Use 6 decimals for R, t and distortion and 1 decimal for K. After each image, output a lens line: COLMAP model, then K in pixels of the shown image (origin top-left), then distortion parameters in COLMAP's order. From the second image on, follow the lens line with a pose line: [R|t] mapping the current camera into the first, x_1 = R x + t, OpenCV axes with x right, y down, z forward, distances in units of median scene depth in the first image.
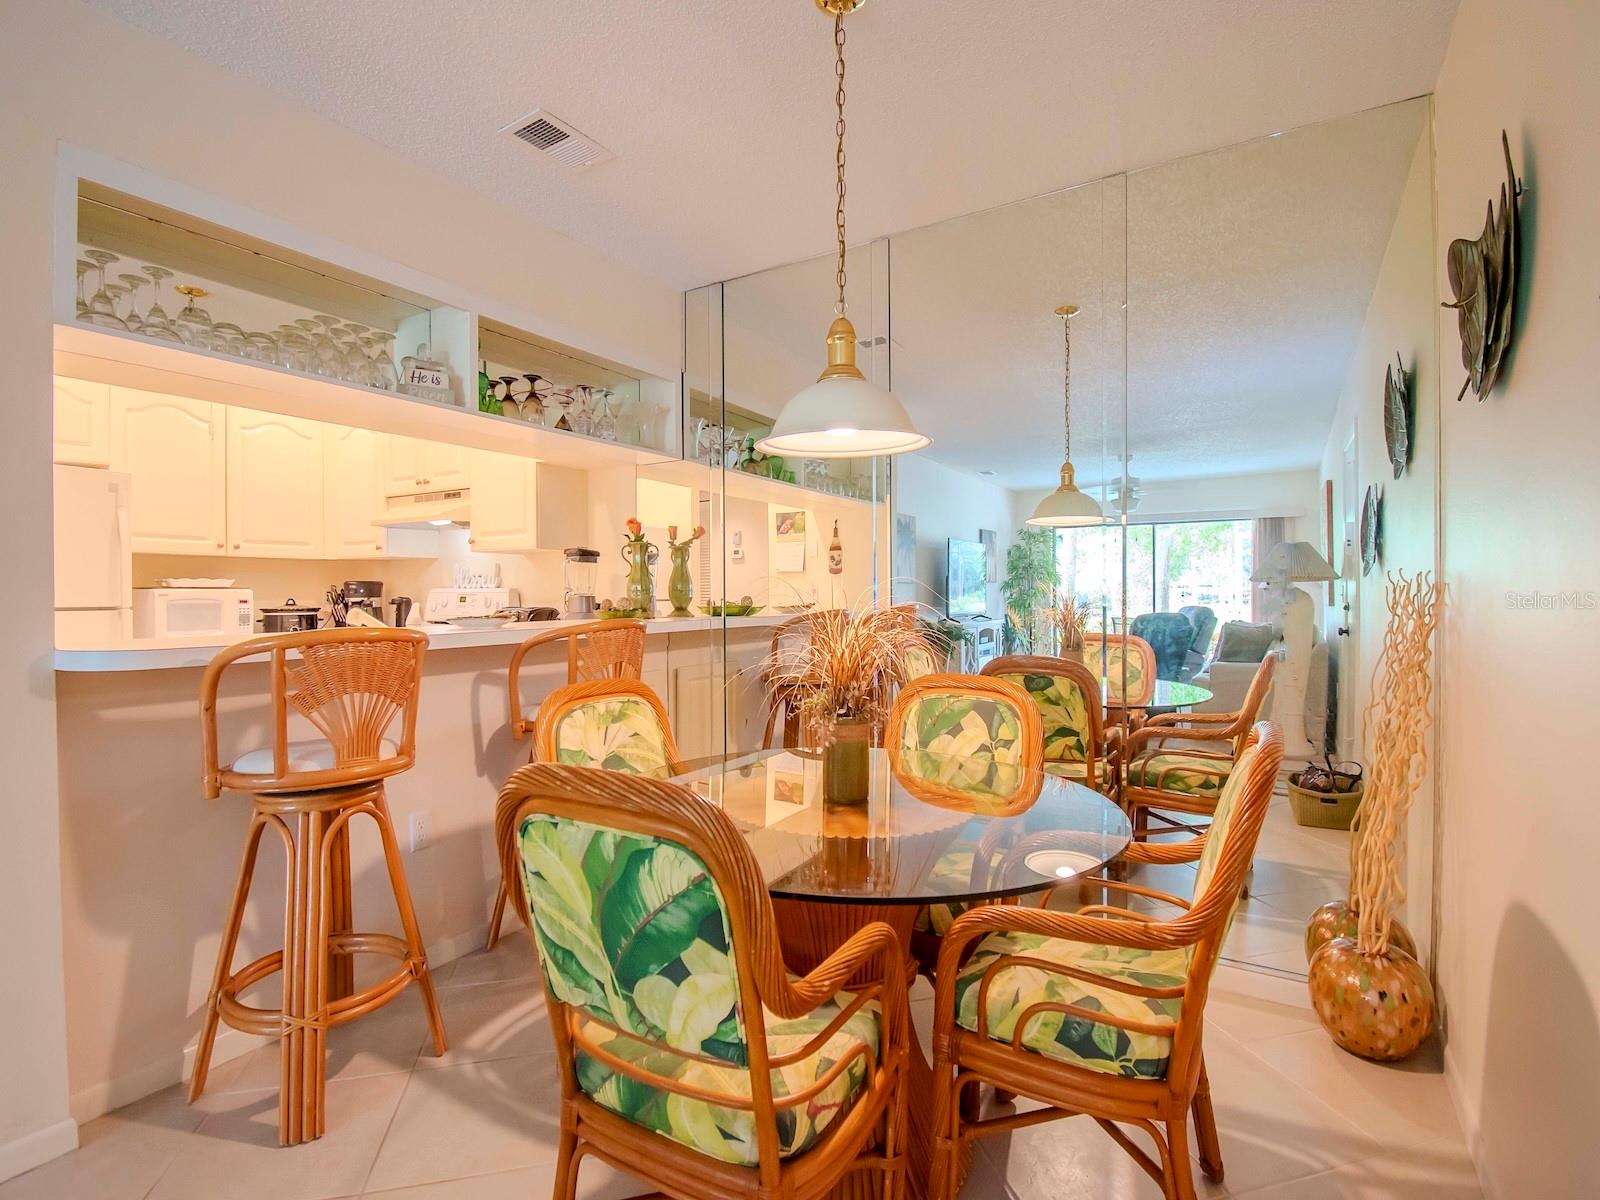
lens RADIAL K [[822.1, 0, 801.1], [0, 822.1, 597.5], [0, 0, 1]] dist [0.004203, -0.000885]
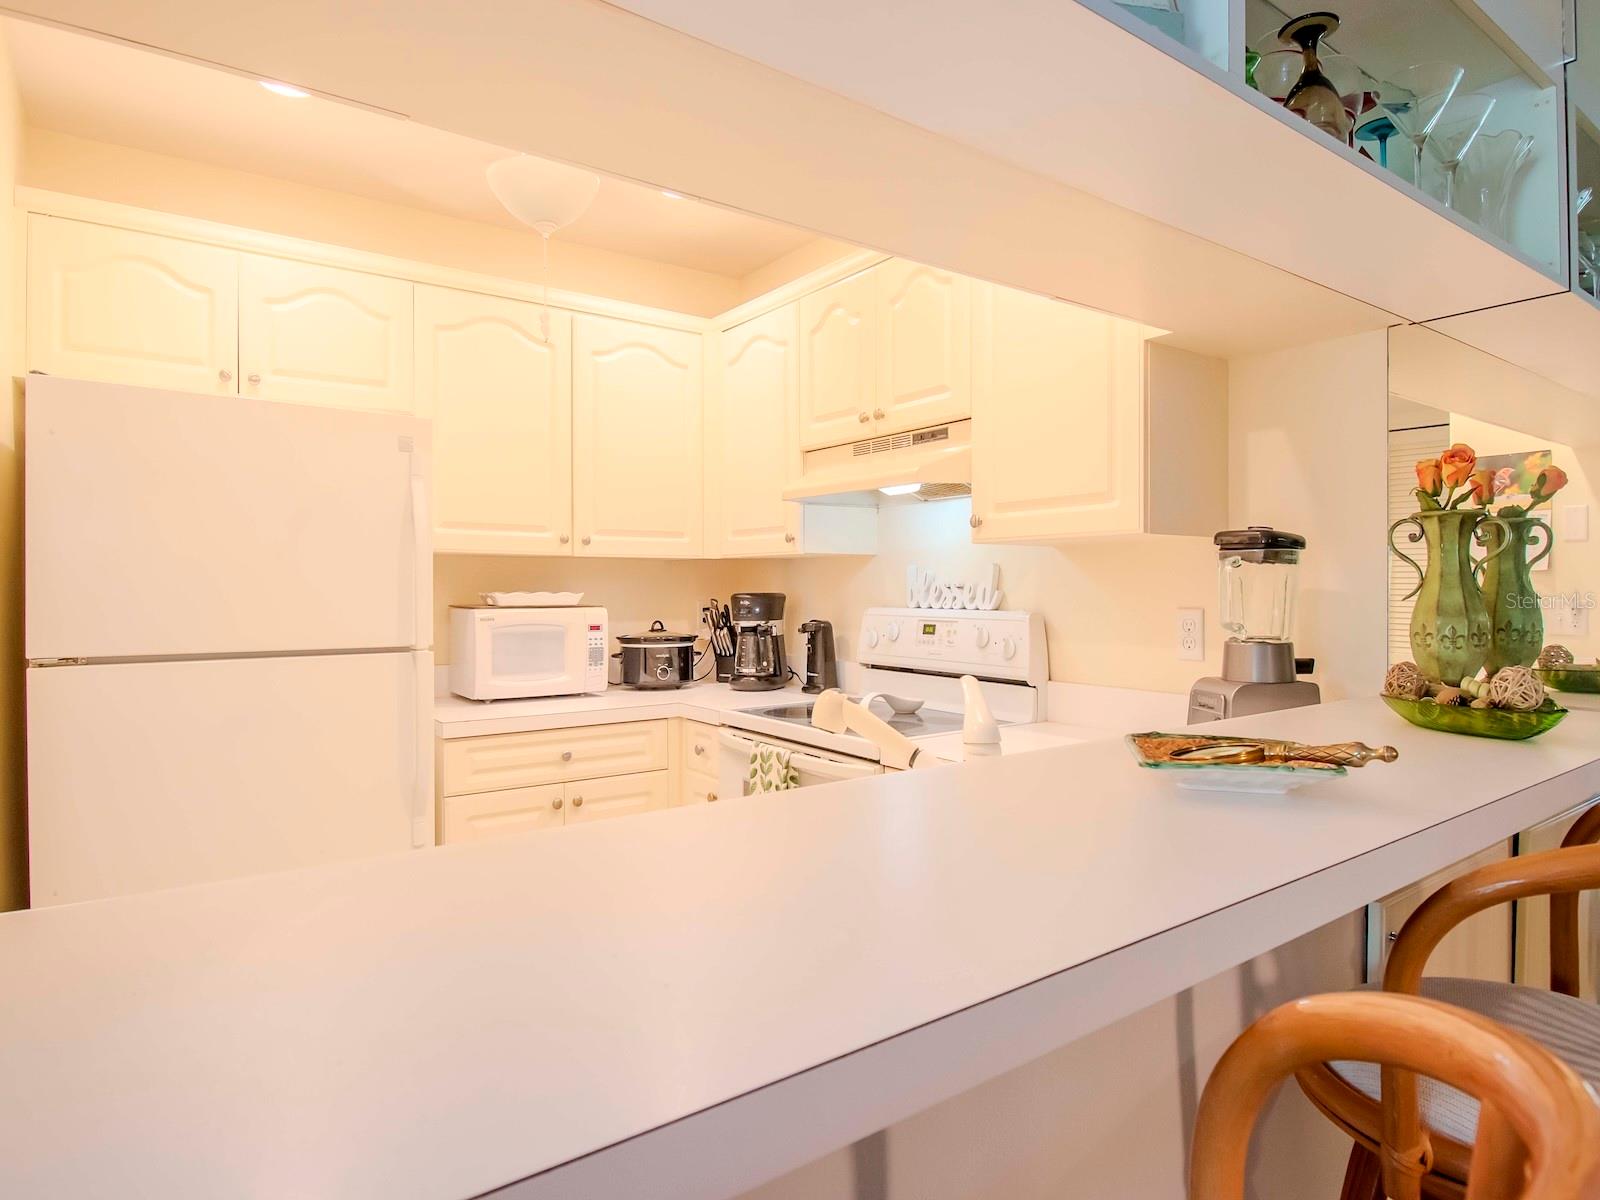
lens RADIAL K [[903.0, 0, 793.3], [0, 903.0, 593.2], [0, 0, 1]] dist [0.004821, -0.000254]
pose [[0.924841, 0.005157, -0.380319, -0.268999], [-0.004694, 0.999987, 0.002146, -0.023570], [0.380325, -0.000200, 0.924853, 0.411515]]
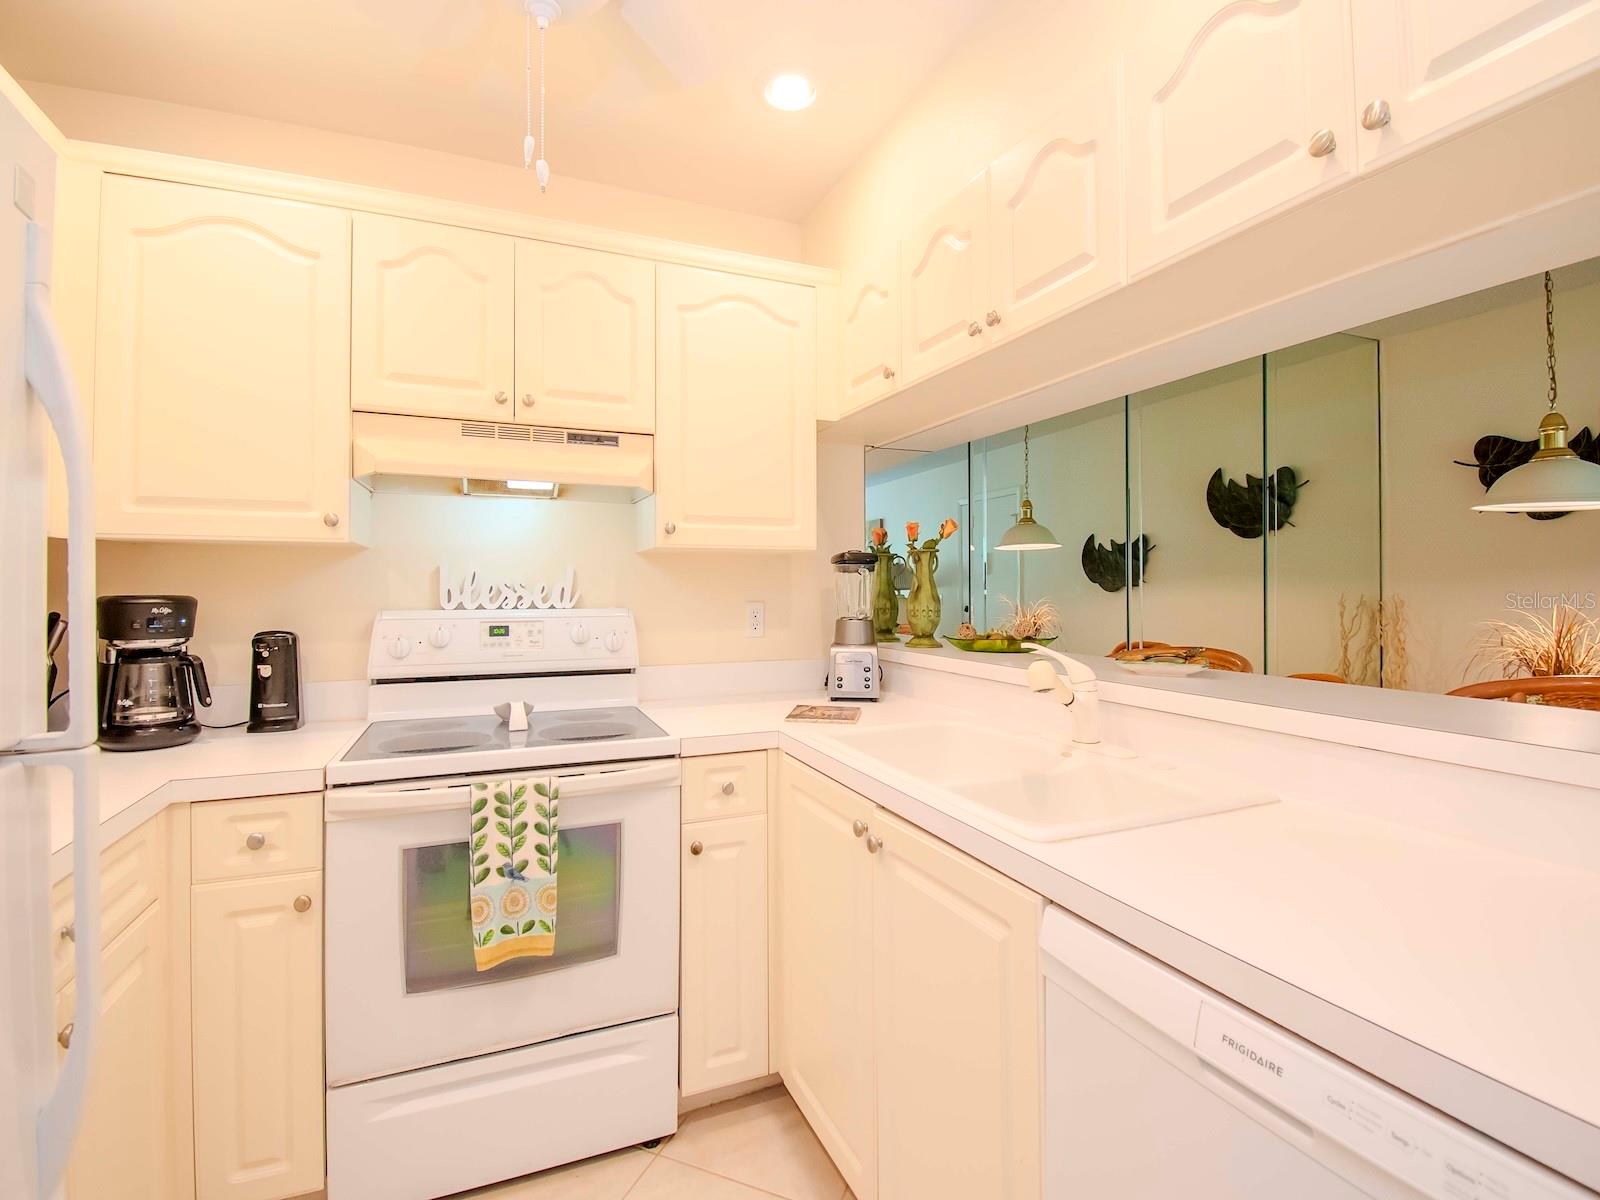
lens RADIAL K [[748.8, 0, 749.4], [0, 748.8, 579.8], [0, 0, 1]] dist [0.001442, -0.009961]
pose [[0.582132, 0.012029, 0.813005, -0.714699], [0.003246, 0.999848, -0.017118, -0.022493], [-0.813088, 0.012604, 0.582005, 0.597739]]
